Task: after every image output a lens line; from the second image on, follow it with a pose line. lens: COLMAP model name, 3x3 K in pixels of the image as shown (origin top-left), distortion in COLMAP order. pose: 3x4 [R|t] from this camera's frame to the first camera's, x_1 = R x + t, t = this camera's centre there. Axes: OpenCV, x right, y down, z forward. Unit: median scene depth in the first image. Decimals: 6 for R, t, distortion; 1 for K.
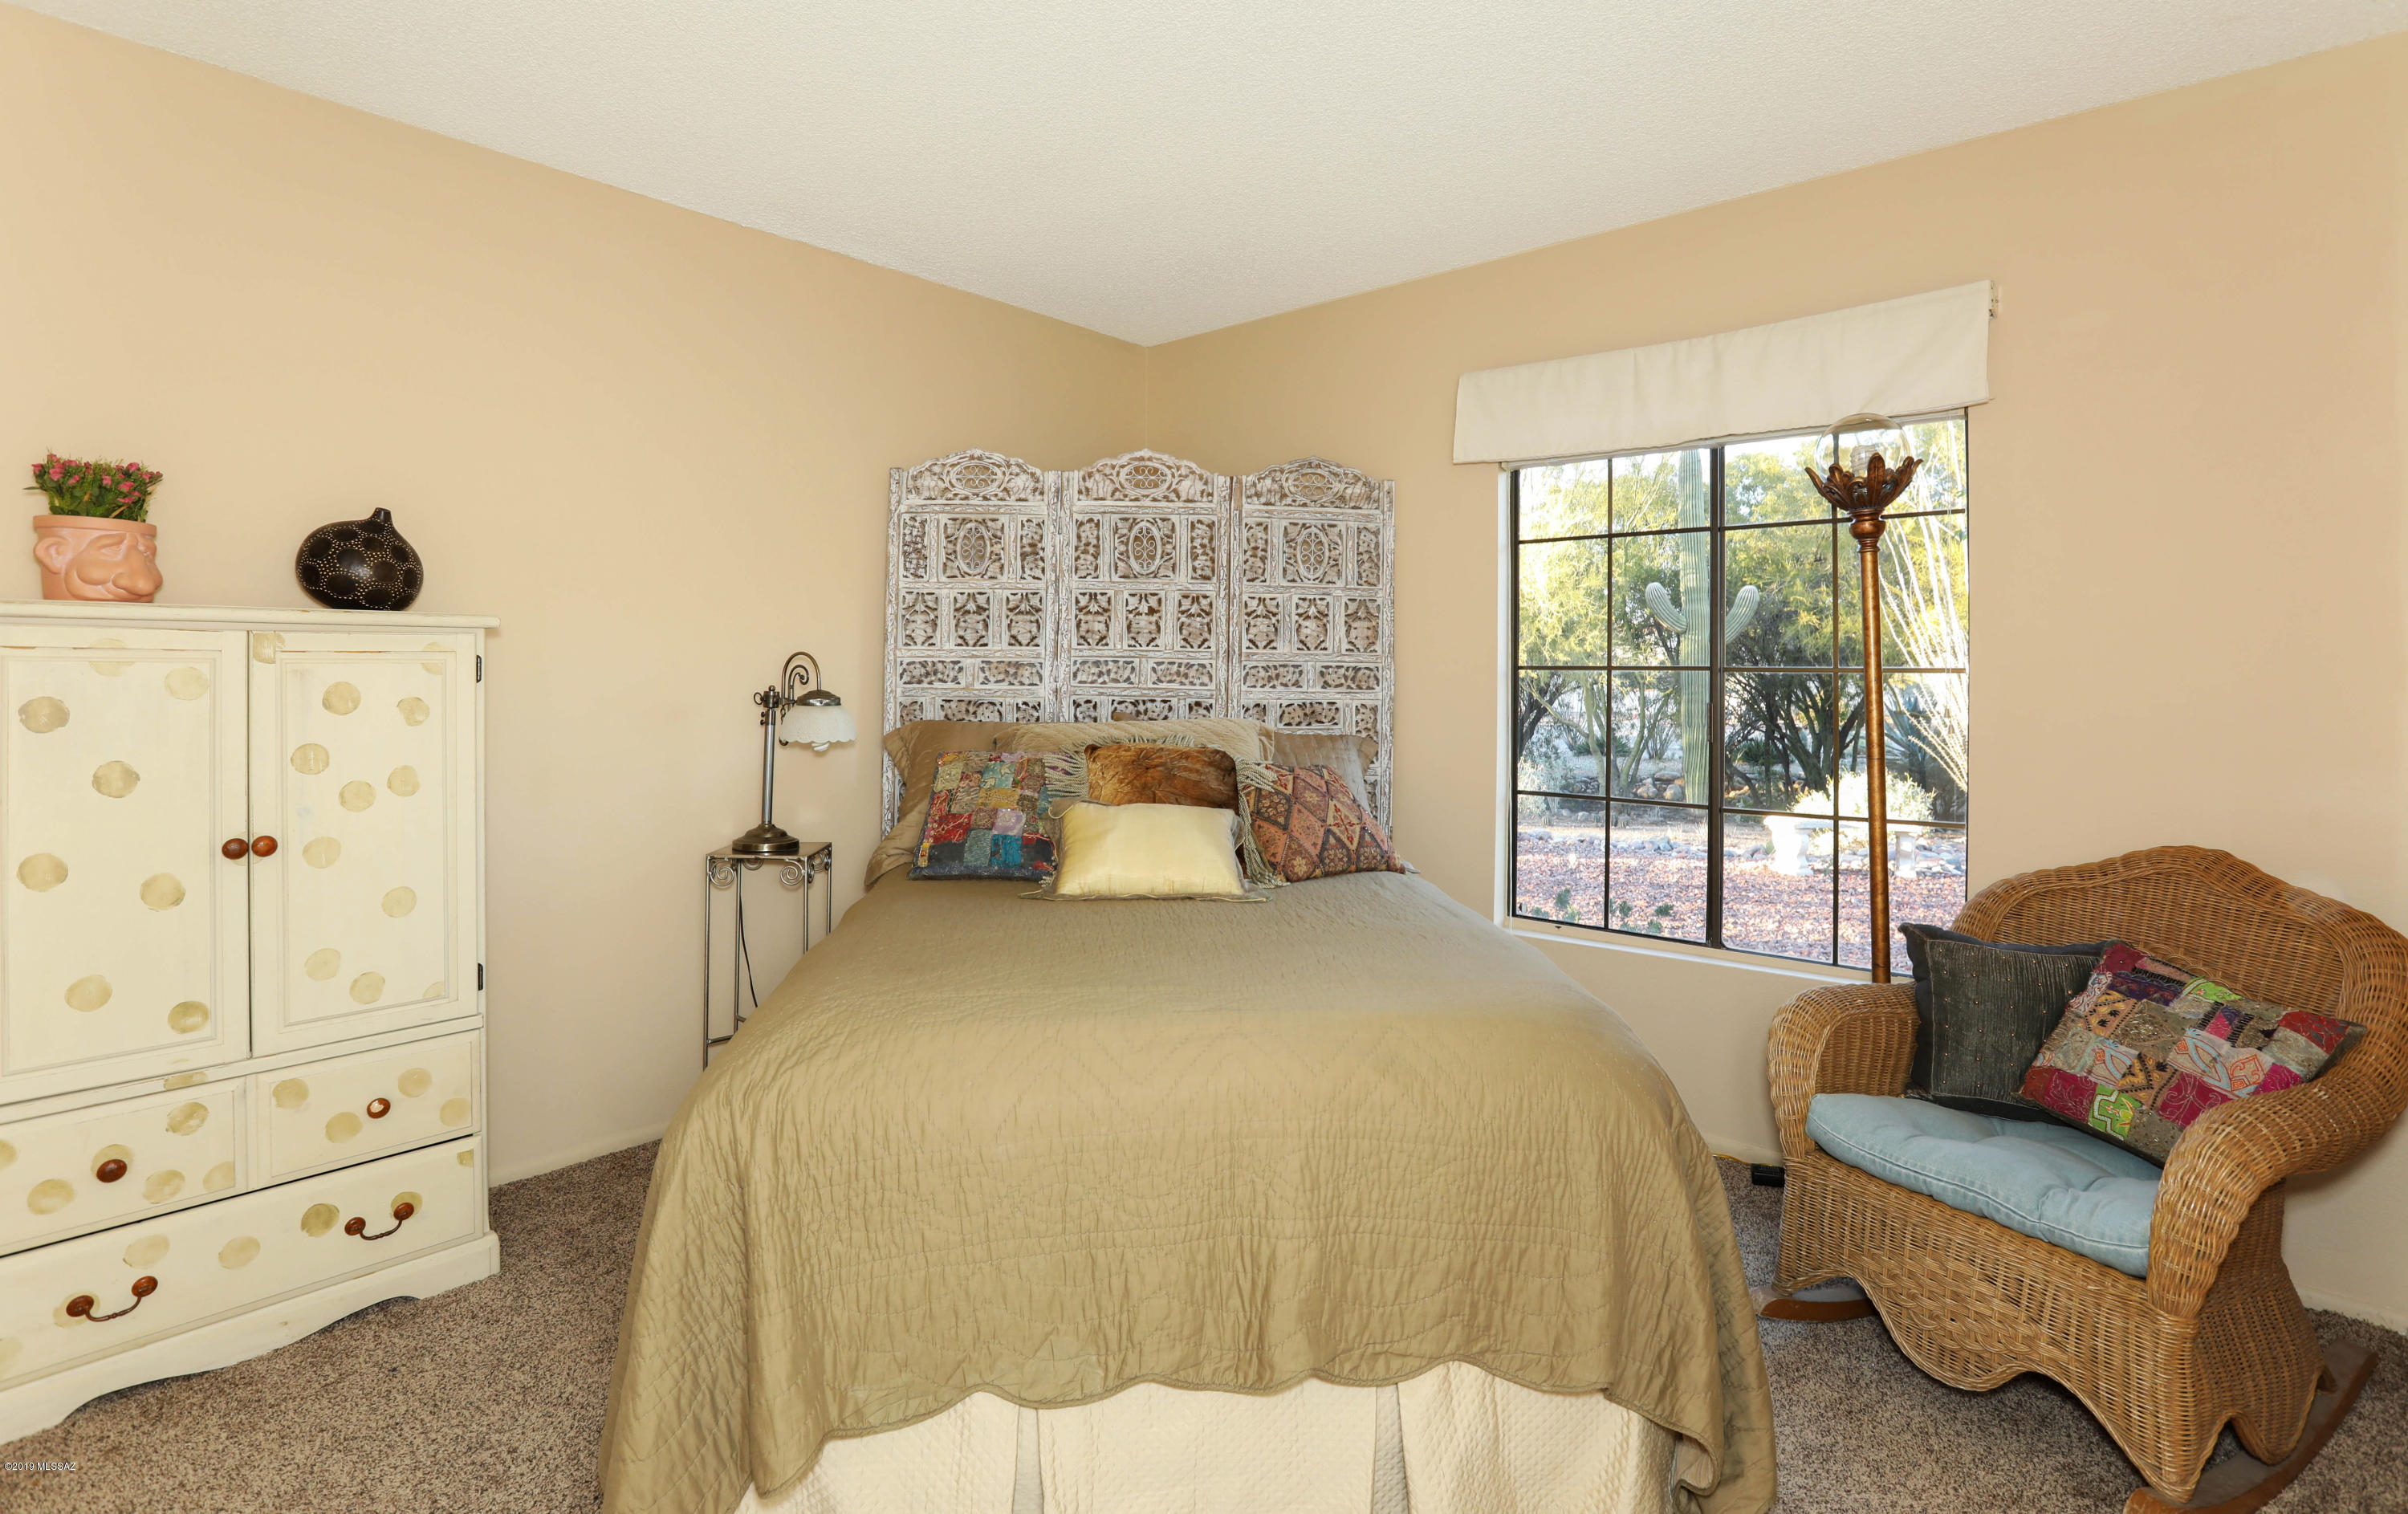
lens RADIAL K [[1254.9, 0, 1201.8], [0, 1254.9, 720.3], [0, 0, 1]] dist [-0.032887, 0.022608]
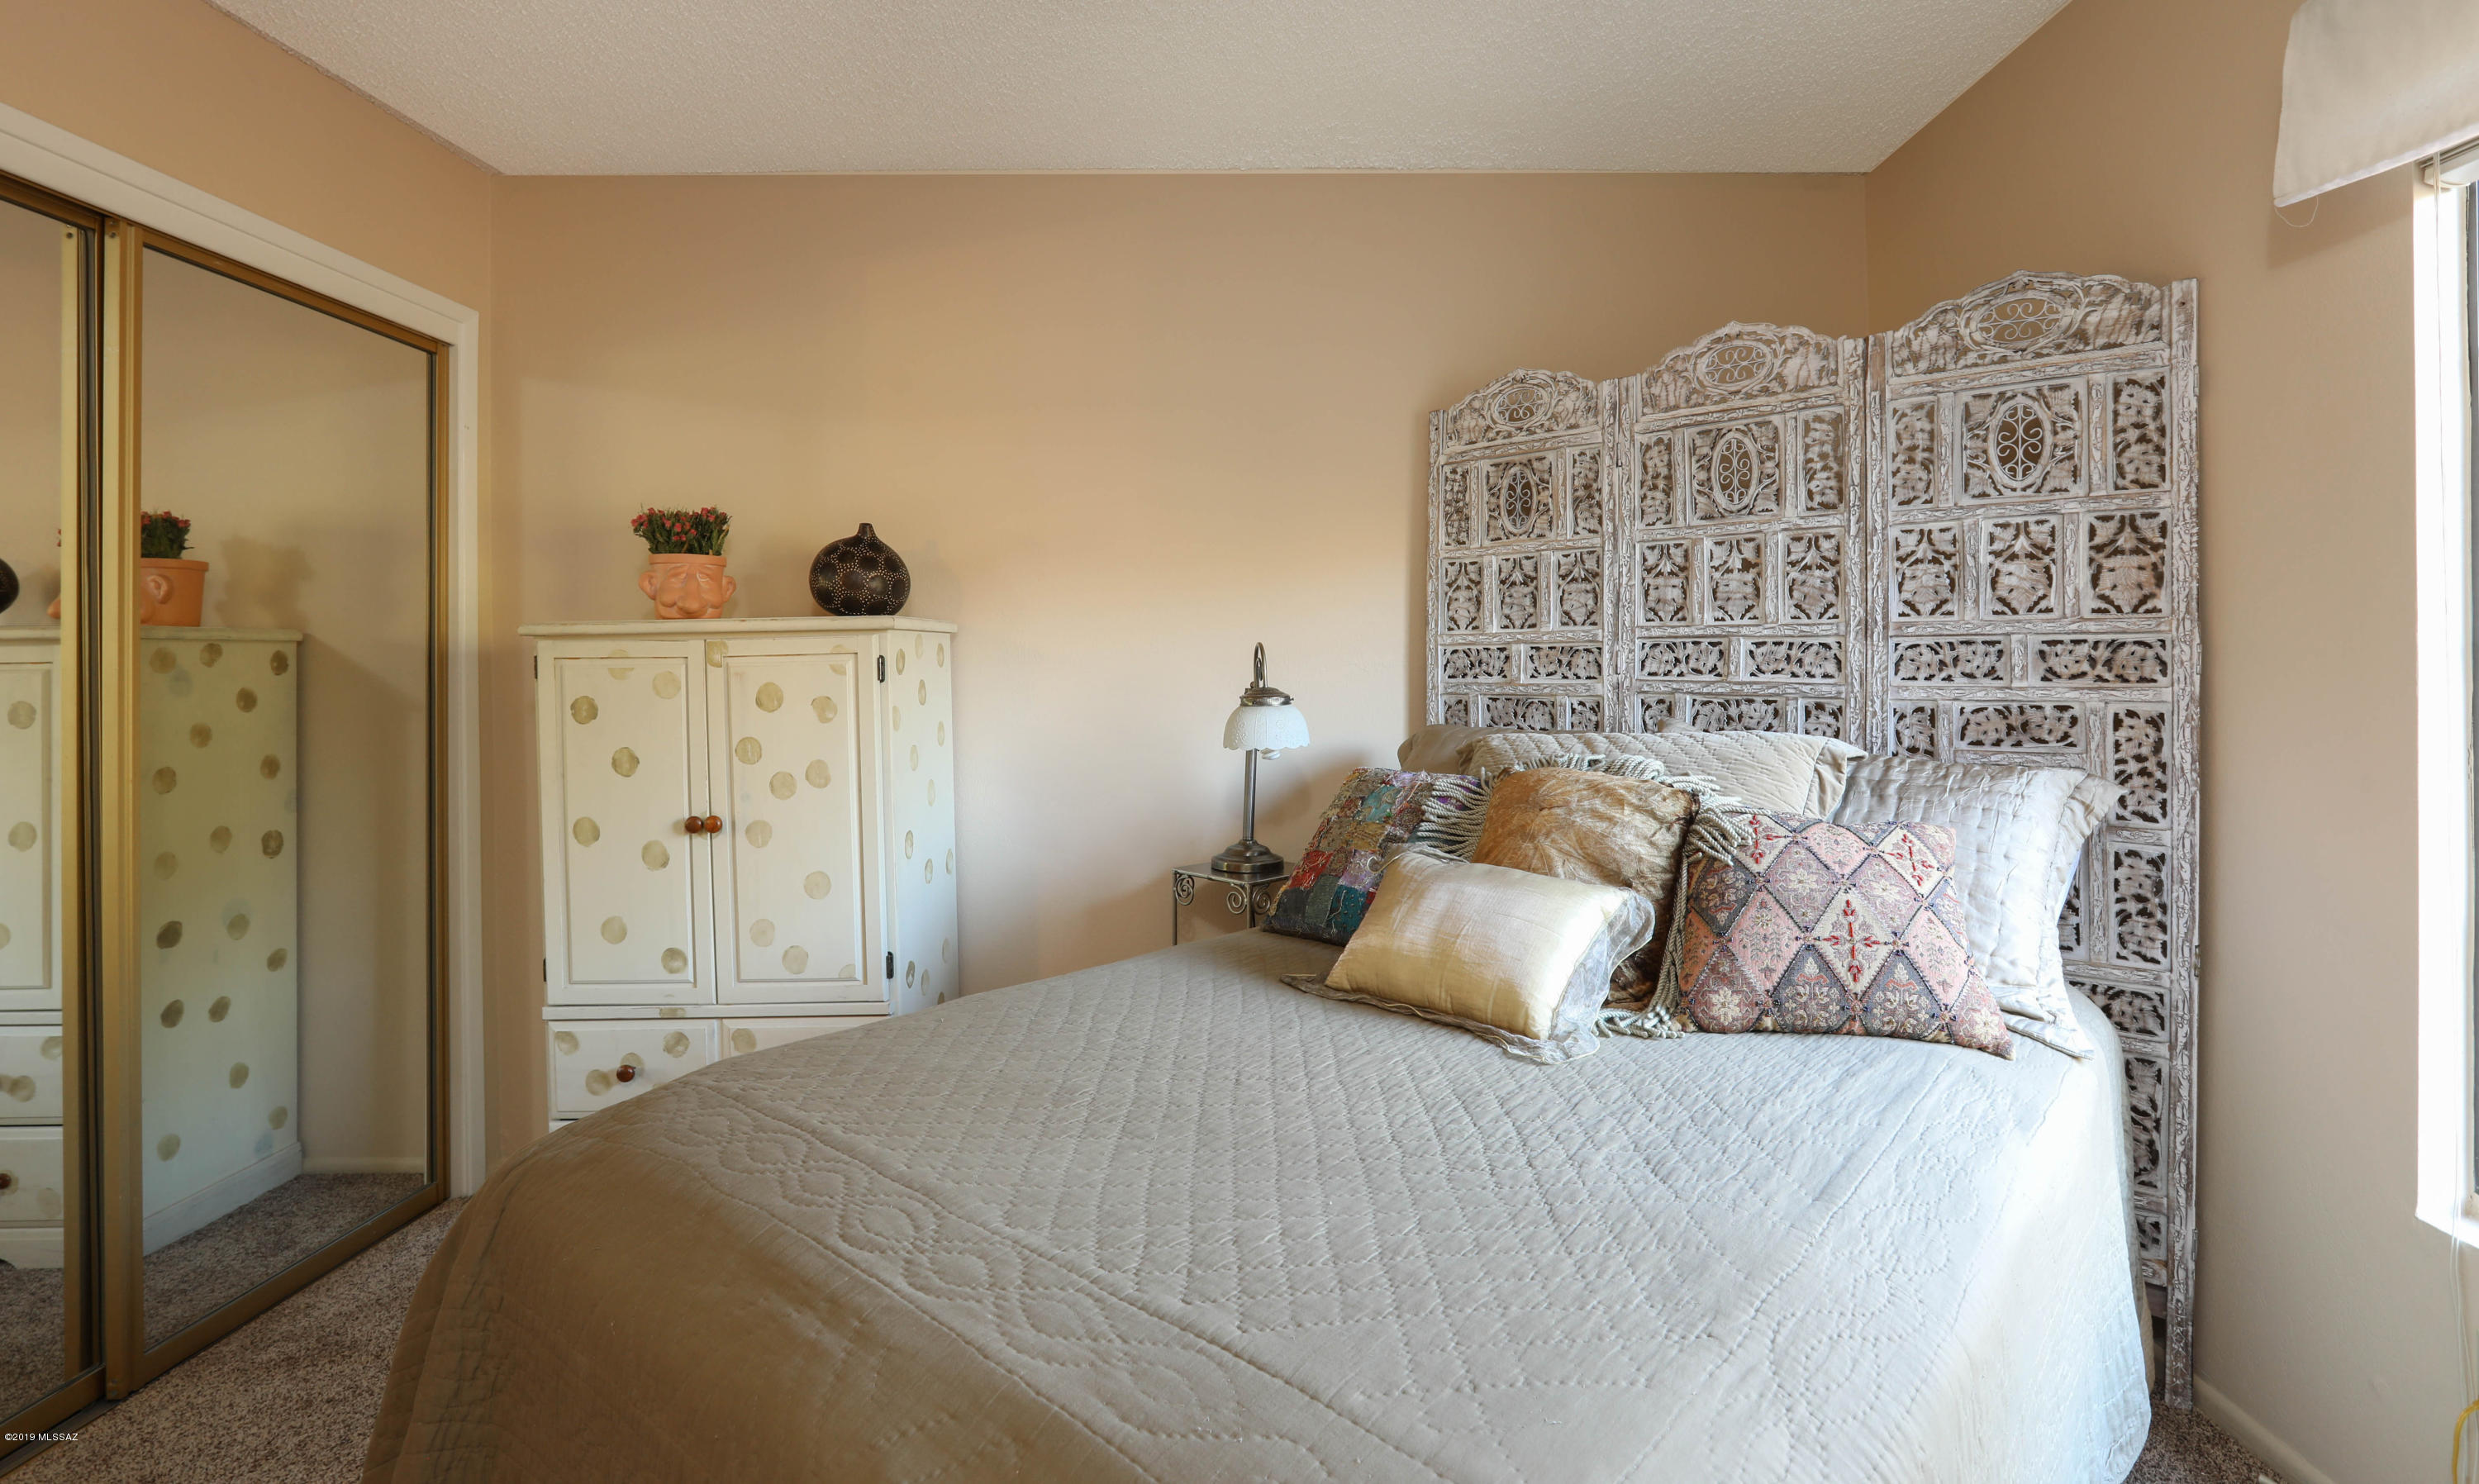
lens RADIAL K [[1237.1, 0, 1242.5], [0, 1237.1, 693.1], [0, 0, 1]] dist [-0.024974, 0.001026]
pose [[0.663611, 0.003772, -0.748068, 0.269482], [-0.012020, 0.999912, -0.005621, -0.012995], [0.747981, 0.012722, 0.663598, 0.373399]]
